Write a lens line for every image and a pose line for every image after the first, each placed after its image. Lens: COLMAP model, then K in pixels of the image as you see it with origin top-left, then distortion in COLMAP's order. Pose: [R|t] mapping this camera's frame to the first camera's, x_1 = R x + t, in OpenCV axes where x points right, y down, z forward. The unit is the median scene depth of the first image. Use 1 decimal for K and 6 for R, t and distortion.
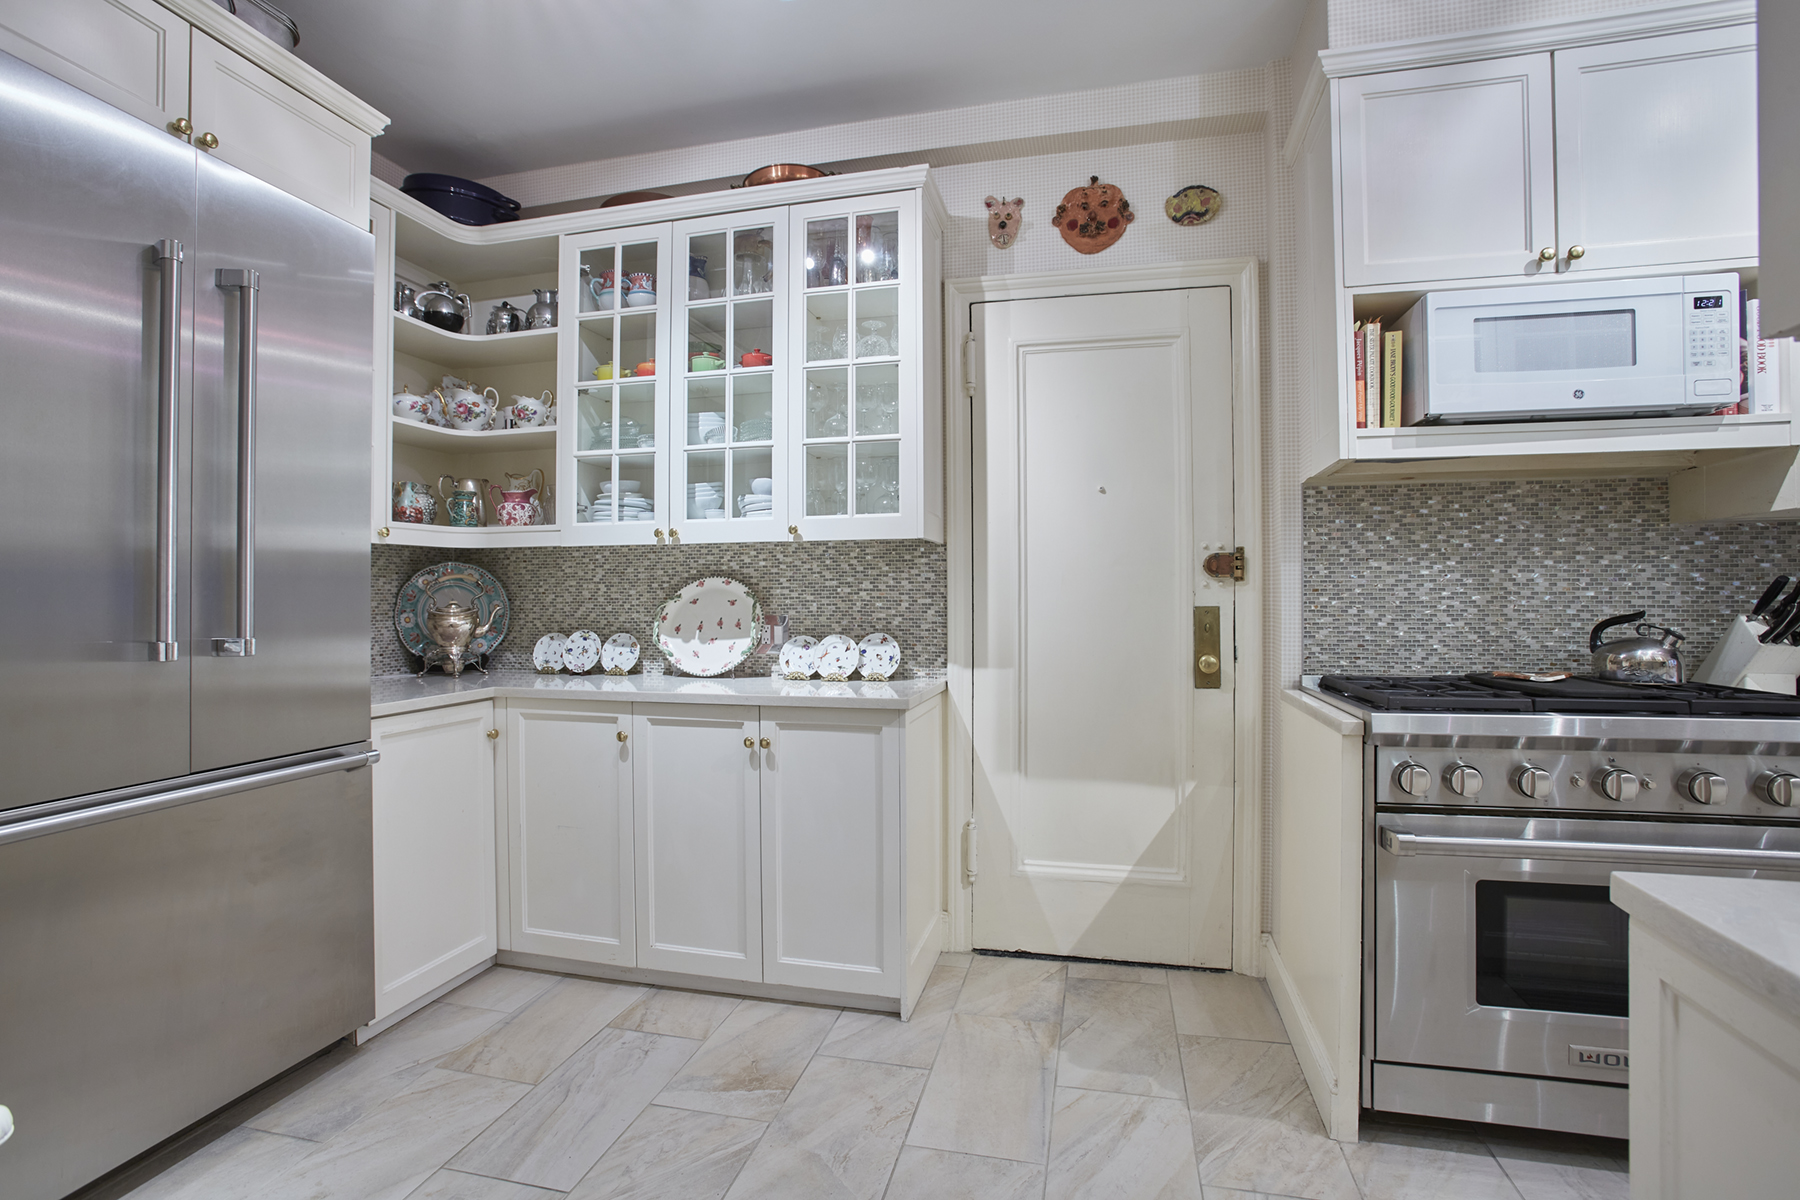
lens RADIAL K [[885.5, 0, 895.8], [0, 885.5, 594.4], [0, 0, 1]] dist [0.003746, 0.001209]
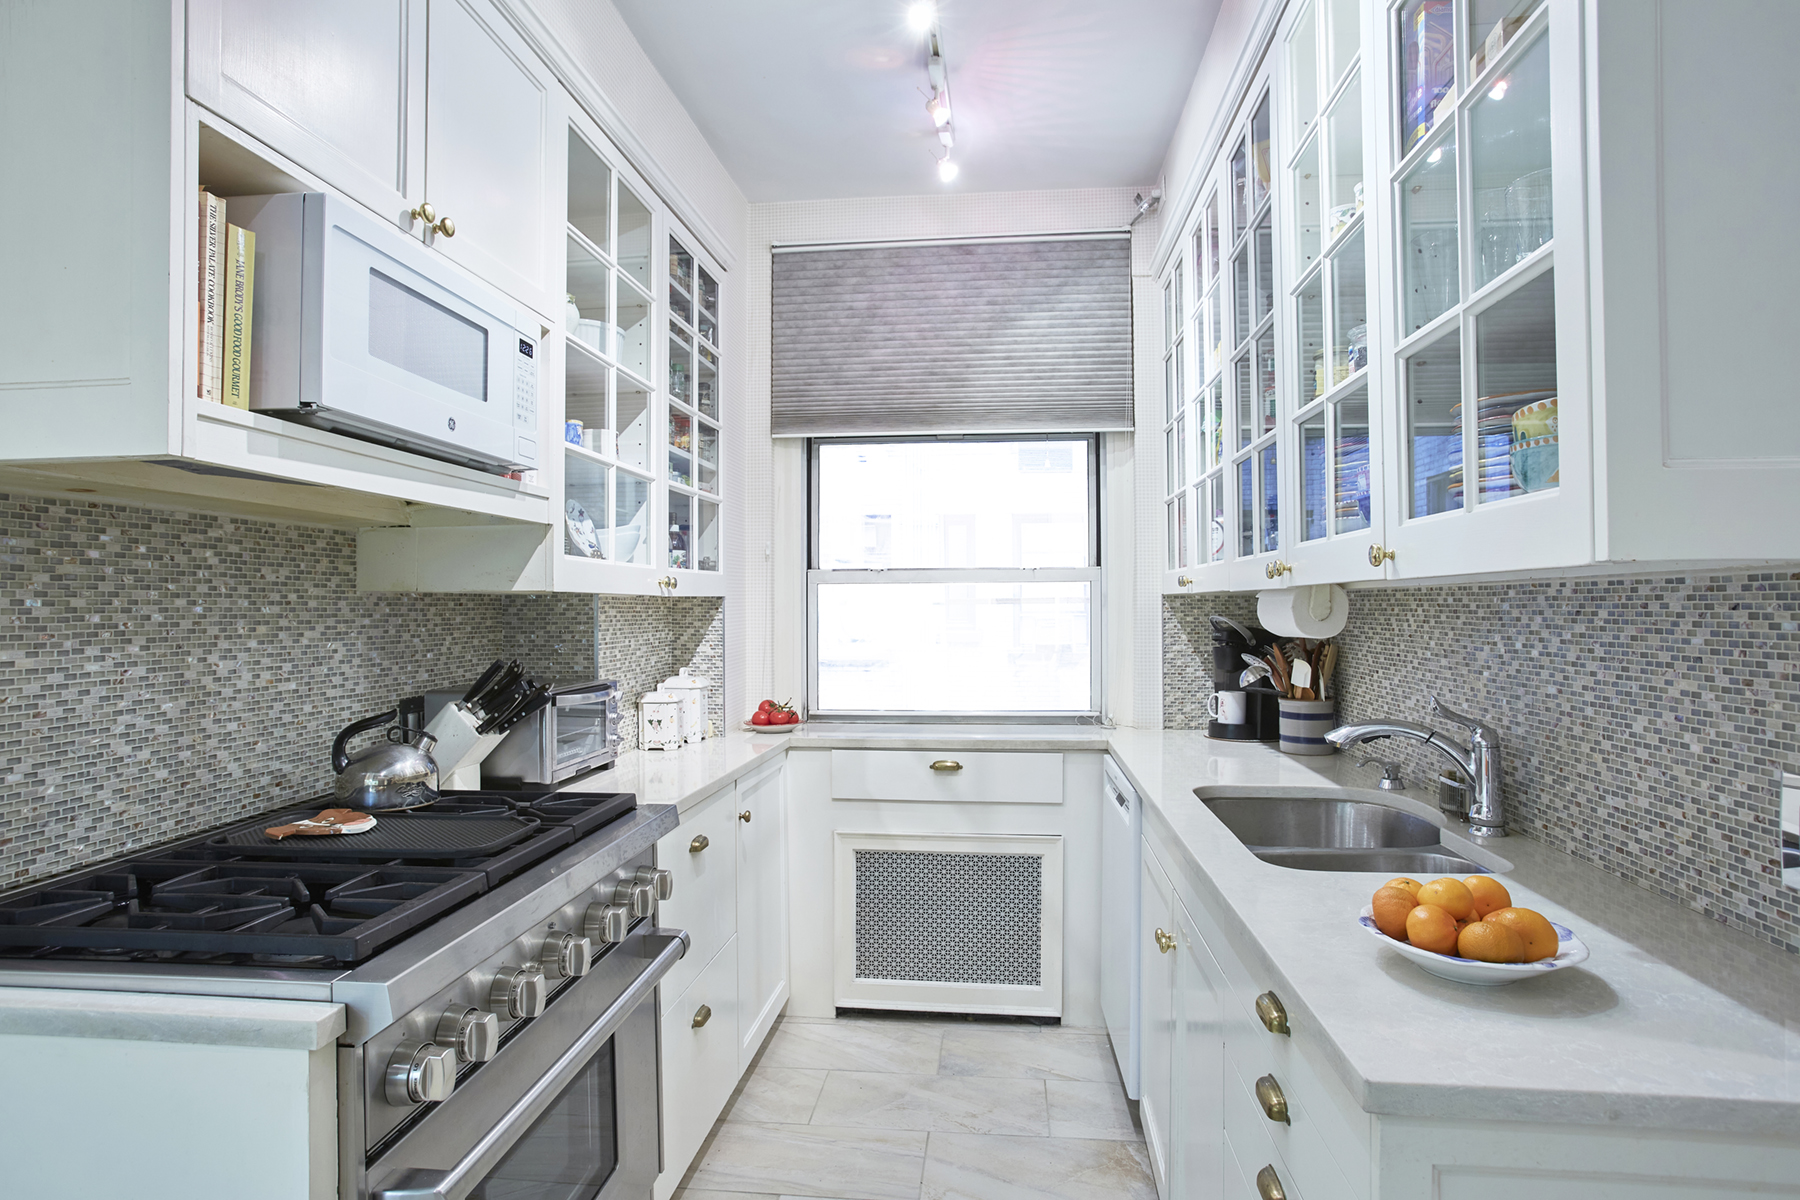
lens RADIAL K [[974.8, 0, 895.7], [0, 974.8, 587.8], [0, 0, 1]] dist [-0.007114, 0.001057]
pose [[-0.109145, 0.019007, 0.993844, -0.042791], [0.000023, 0.999817, -0.019119, -0.064334], [-0.994026, -0.002064, -0.109125, 0.602581]]
